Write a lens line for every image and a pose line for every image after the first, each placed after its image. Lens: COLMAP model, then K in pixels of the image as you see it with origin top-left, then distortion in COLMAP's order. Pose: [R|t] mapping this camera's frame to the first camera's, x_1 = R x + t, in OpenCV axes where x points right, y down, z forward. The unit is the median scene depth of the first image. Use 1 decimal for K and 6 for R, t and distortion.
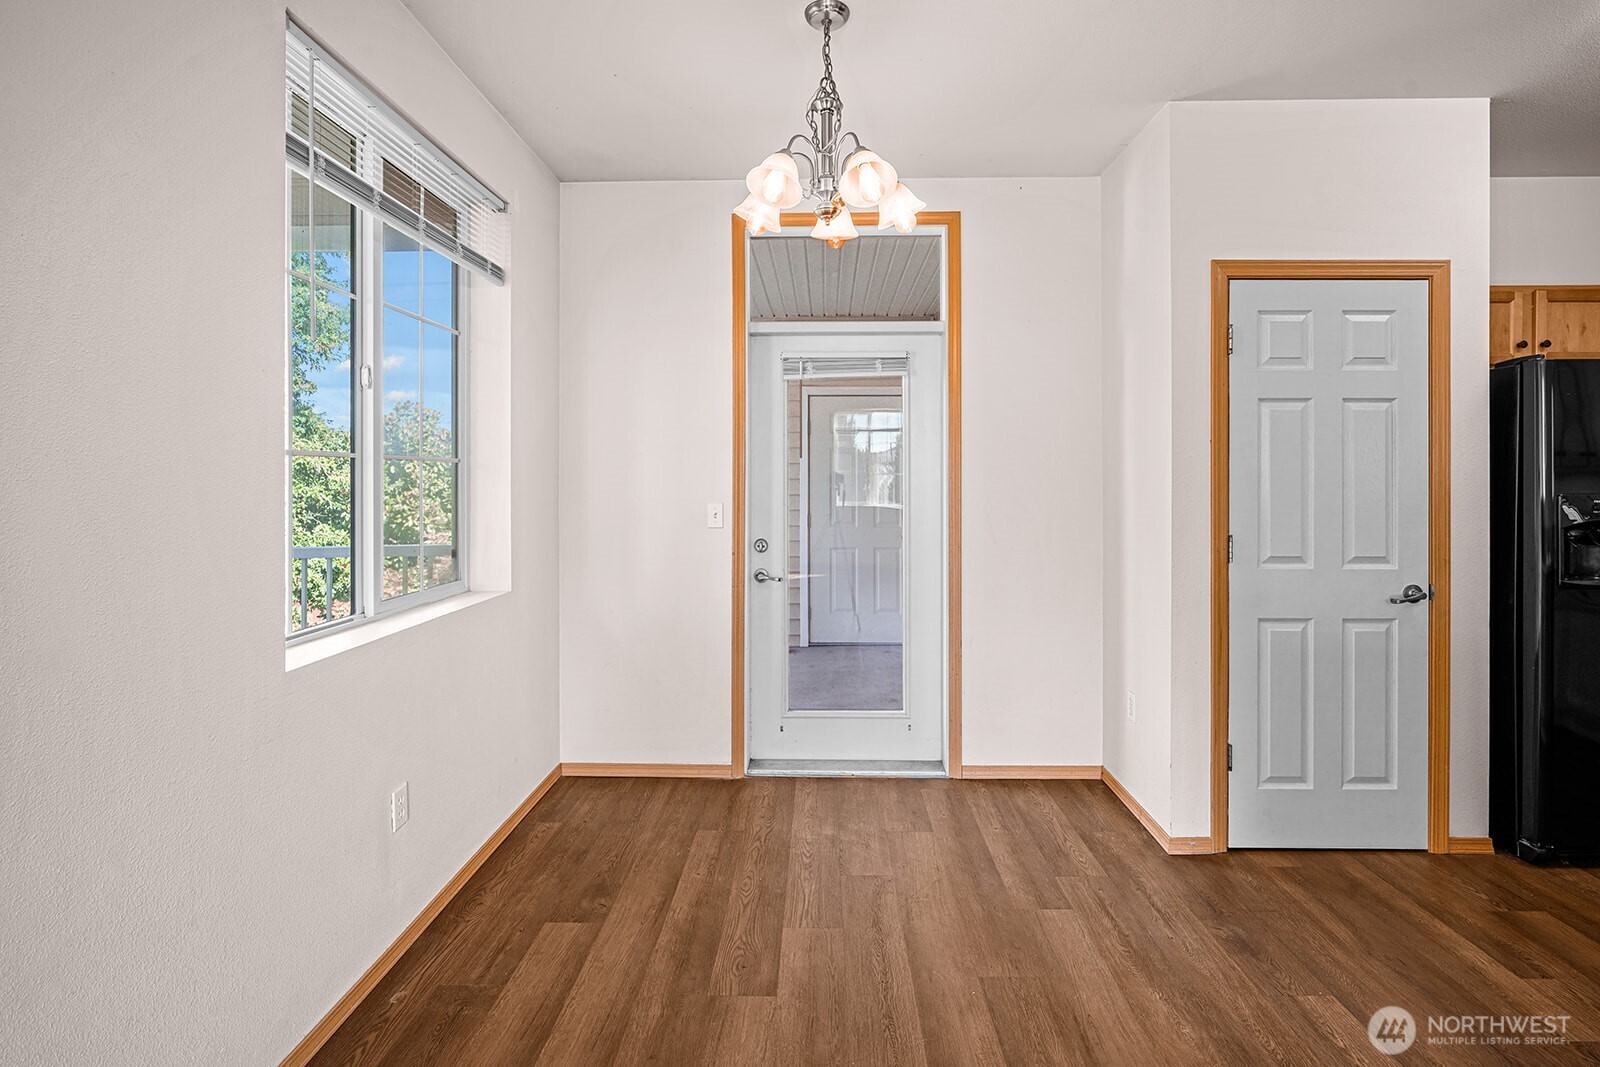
lens RADIAL K [[742.8, 0, 828.4], [0, 742.8, 474.8], [0, 0, 1]] dist [-0.009158, 0.002352]
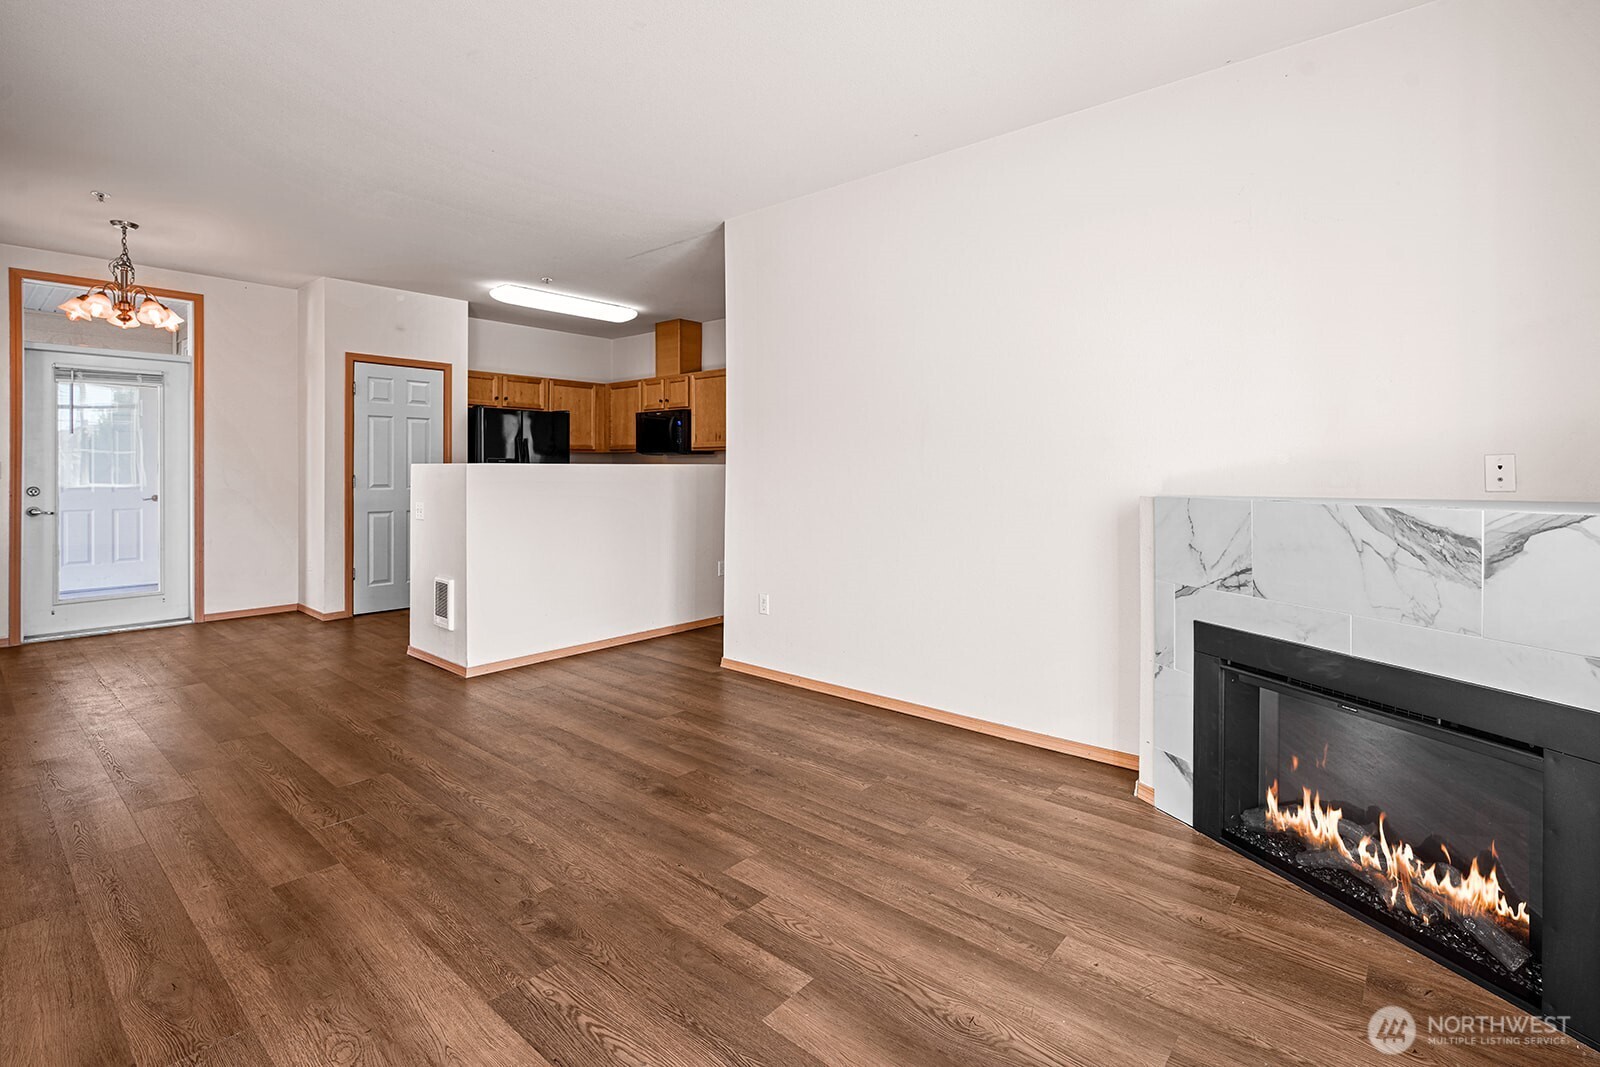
lens RADIAL K [[742.8, 0, 805.5], [0, 742.8, 474.6], [0, 0, 1]] dist [-0.009158, 0.002352]
pose [[0.653109, -0.002737, 0.757259, -0.238819], [-0.007041, 0.999928, 0.009687, 0.043056], [-0.757231, -0.011659, 0.653043, -1.355720]]
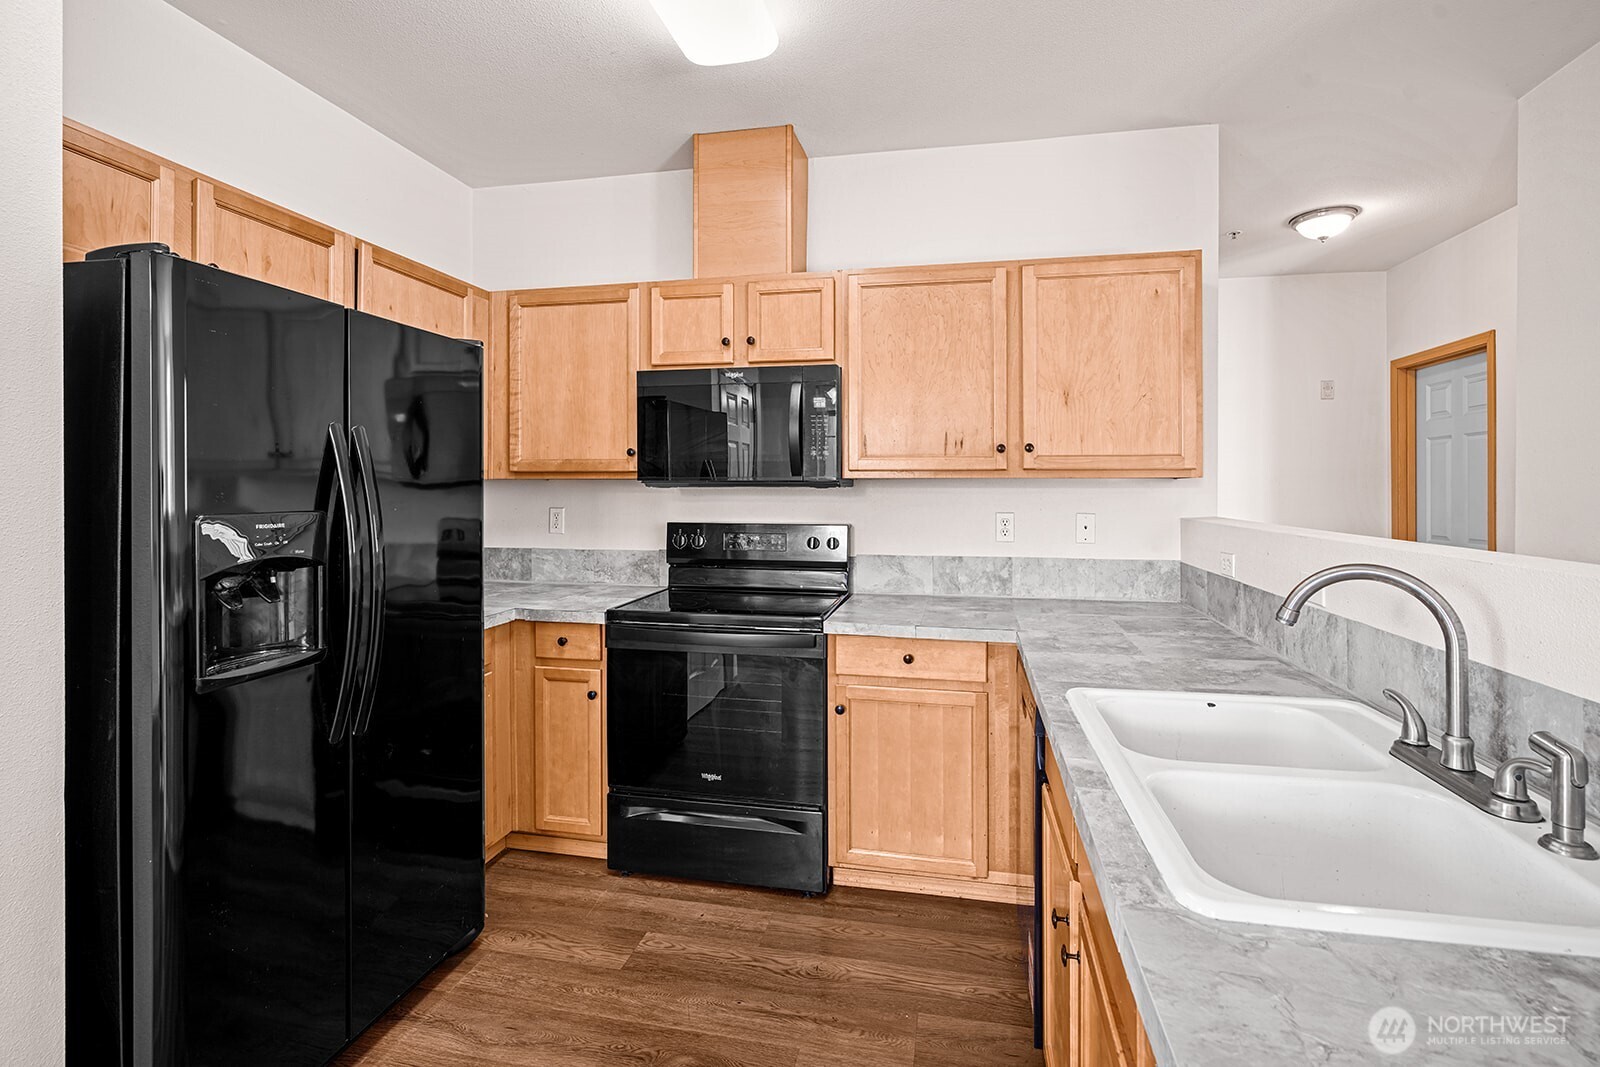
lens RADIAL K [[742.8, 0, 808.0], [0, 742.8, 475.6], [0, 0, 1]] dist [-0.009158, 0.002352]
pose [[0.209601, 0.016787, 0.977643, 0.477578], [-0.006188, 0.999855, -0.015841, -0.000231], [-0.977767, -0.002729, 0.209675, 0.383967]]
